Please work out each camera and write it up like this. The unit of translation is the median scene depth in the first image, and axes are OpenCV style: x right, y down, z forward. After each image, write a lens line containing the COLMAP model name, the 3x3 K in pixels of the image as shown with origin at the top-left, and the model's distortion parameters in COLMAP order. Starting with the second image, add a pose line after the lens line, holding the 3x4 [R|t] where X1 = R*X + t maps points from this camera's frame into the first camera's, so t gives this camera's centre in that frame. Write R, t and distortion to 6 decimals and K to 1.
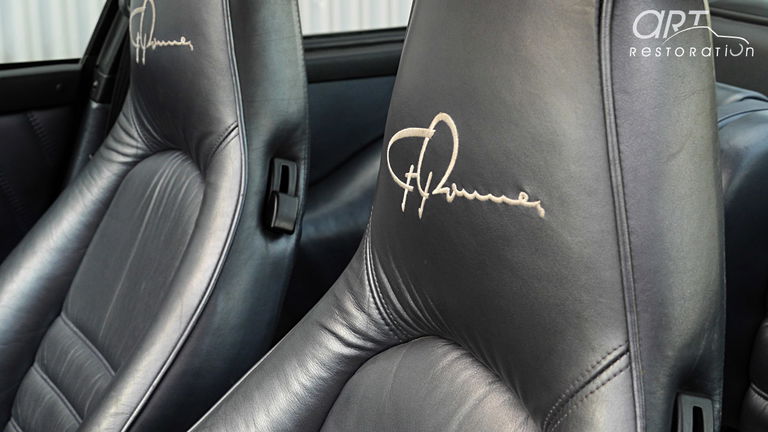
lens RADIAL K [[1455.0, 0, 384.0], [0, 1455.0, 216.0], [0, 0, 1]] dist [0.056935, -0.011095]
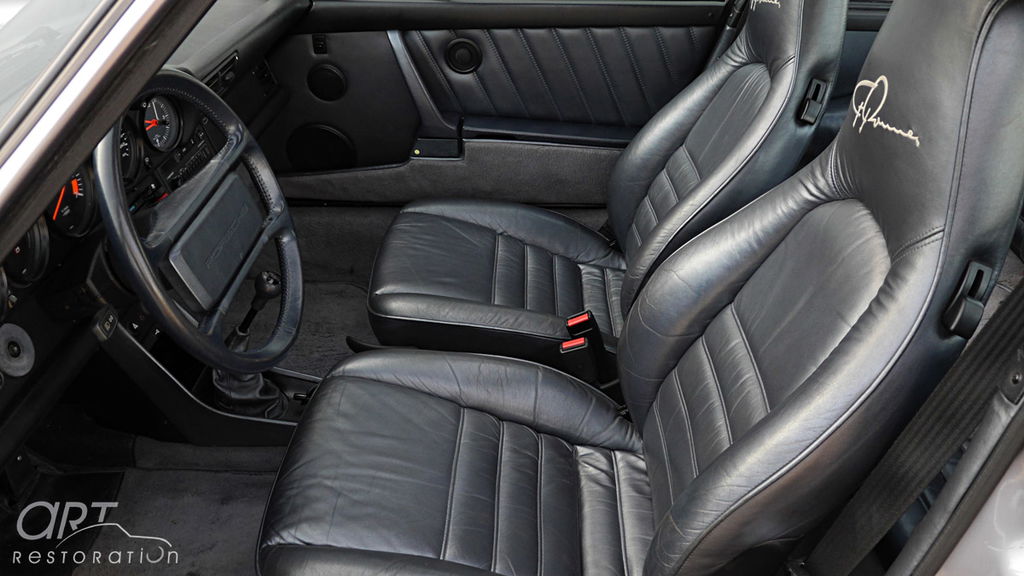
lens RADIAL K [[917.2, 0, 512.0], [0, 917.2, 288.0], [0, 0, 1]] dist [-0.002260, -0.007639]
pose [[0.882893, 0.249903, -0.397552, 0.124563], [-0.152508, 0.953332, 0.260575, -0.039243], [0.444118, -0.169430, 0.879803, -0.177109]]
